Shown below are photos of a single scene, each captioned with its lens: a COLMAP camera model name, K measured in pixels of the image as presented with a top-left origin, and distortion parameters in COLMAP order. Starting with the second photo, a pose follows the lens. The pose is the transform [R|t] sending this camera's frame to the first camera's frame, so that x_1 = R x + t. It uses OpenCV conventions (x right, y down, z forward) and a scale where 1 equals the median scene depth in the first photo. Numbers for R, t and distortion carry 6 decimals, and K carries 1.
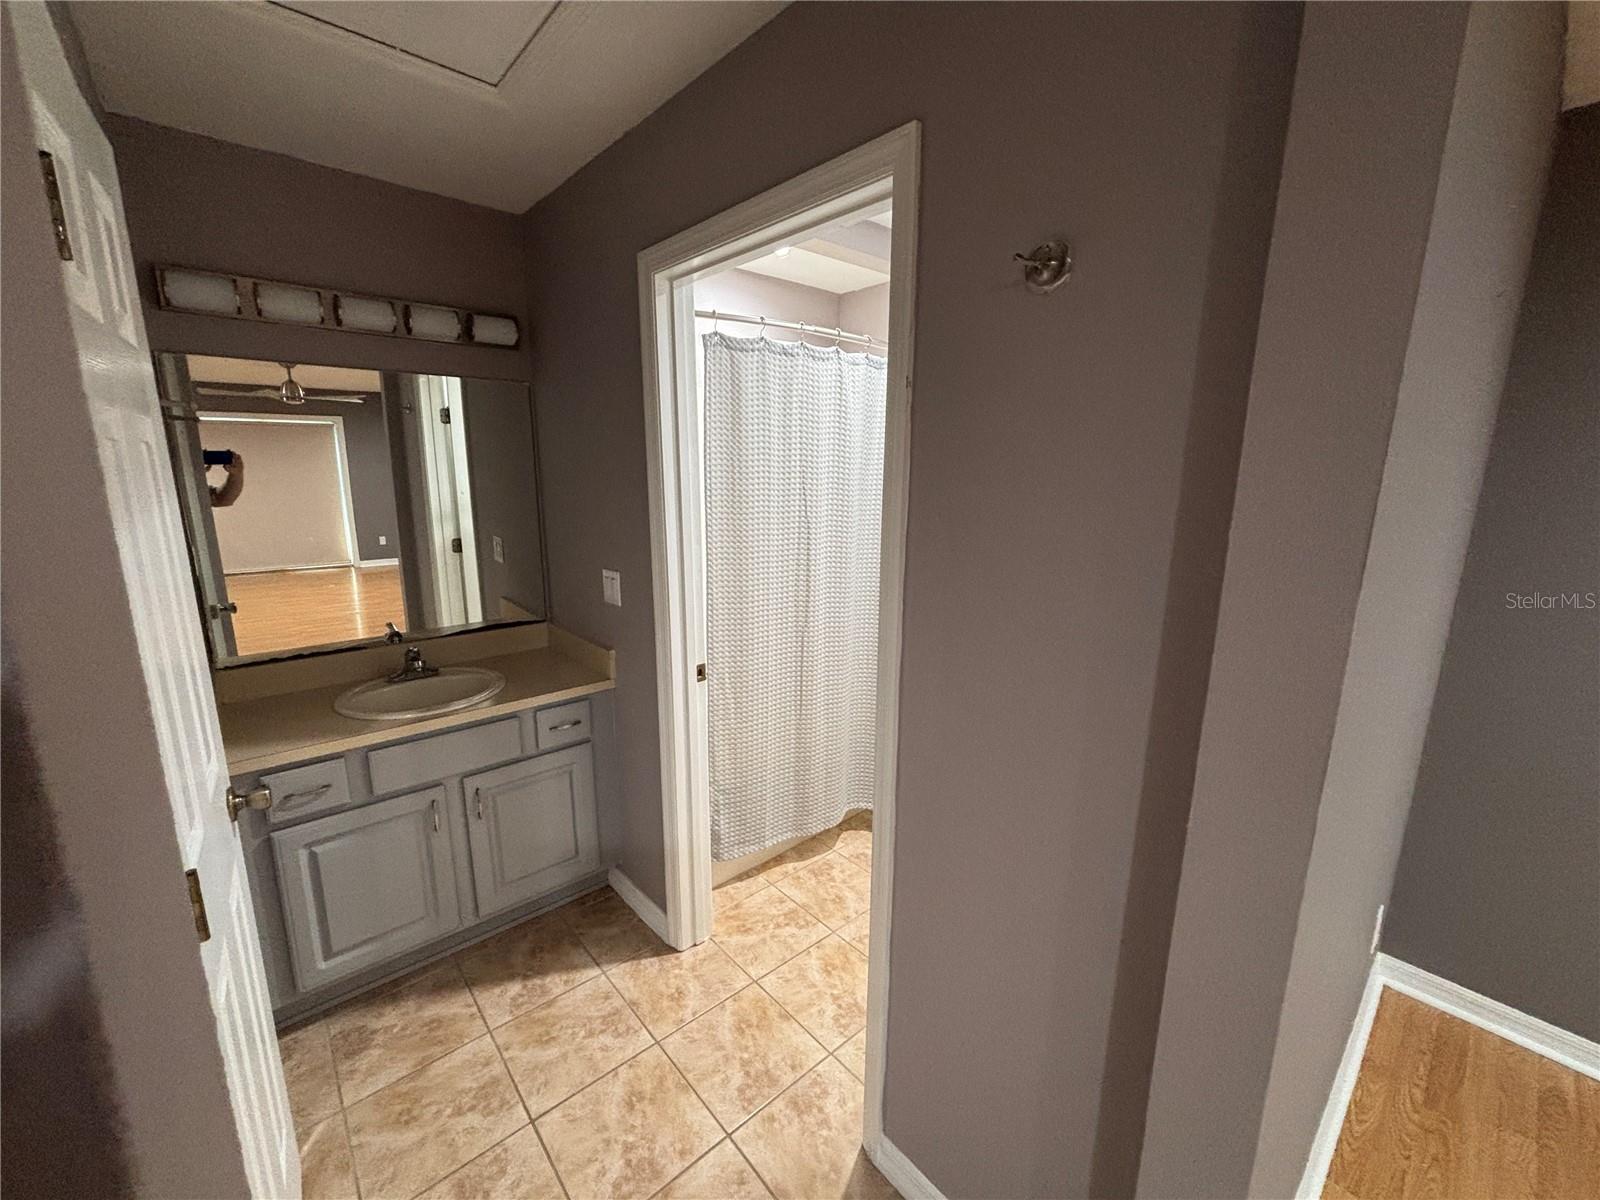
lens RADIAL K [[652.8, 0, 816.0], [0, 652.8, 593.7], [0, 0, 1]] dist [0.006535, -0.001261]
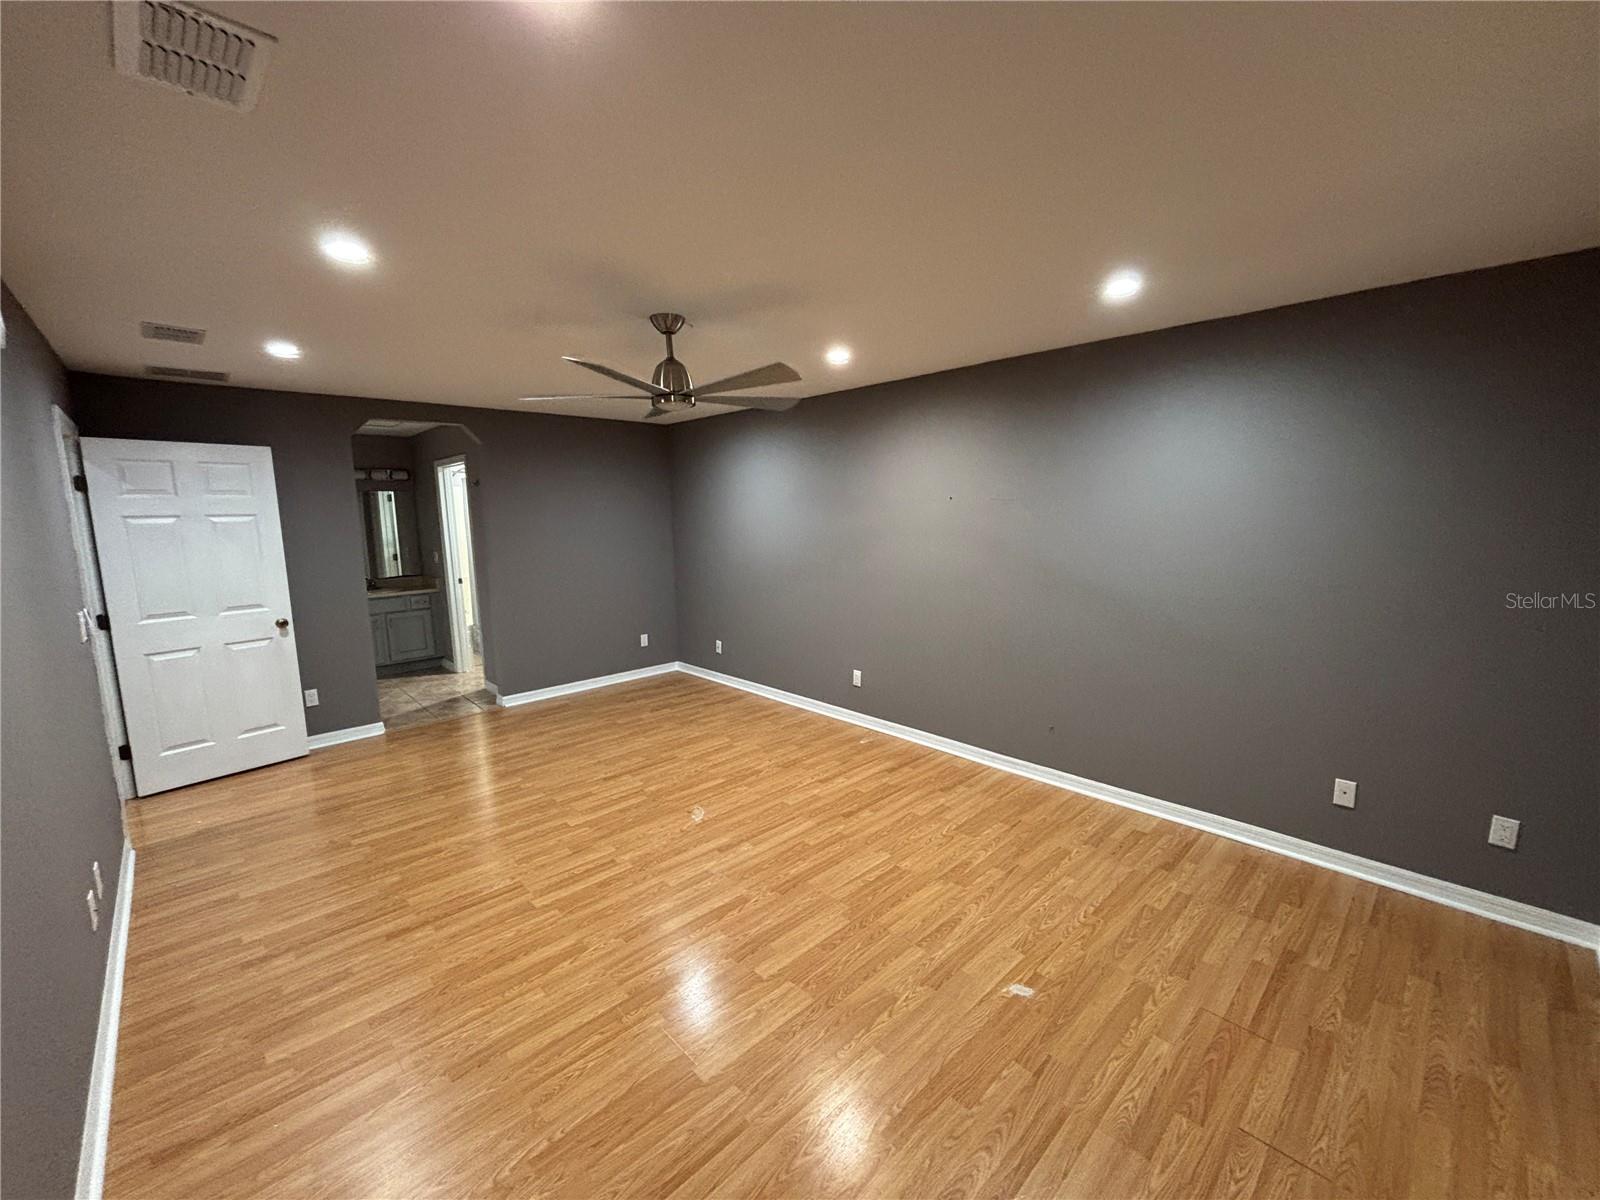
lens RADIAL K [[652.8, 0, 802.6], [0, 652.8, 602.1], [0, 0, 1]] dist [0.006535, -0.001261]
pose [[0.999482, -0.027600, 0.016558, 1.419329], [0.028560, 0.997741, -0.060813, 0.456433], [-0.014842, 0.061254, 0.998012, -2.192649]]
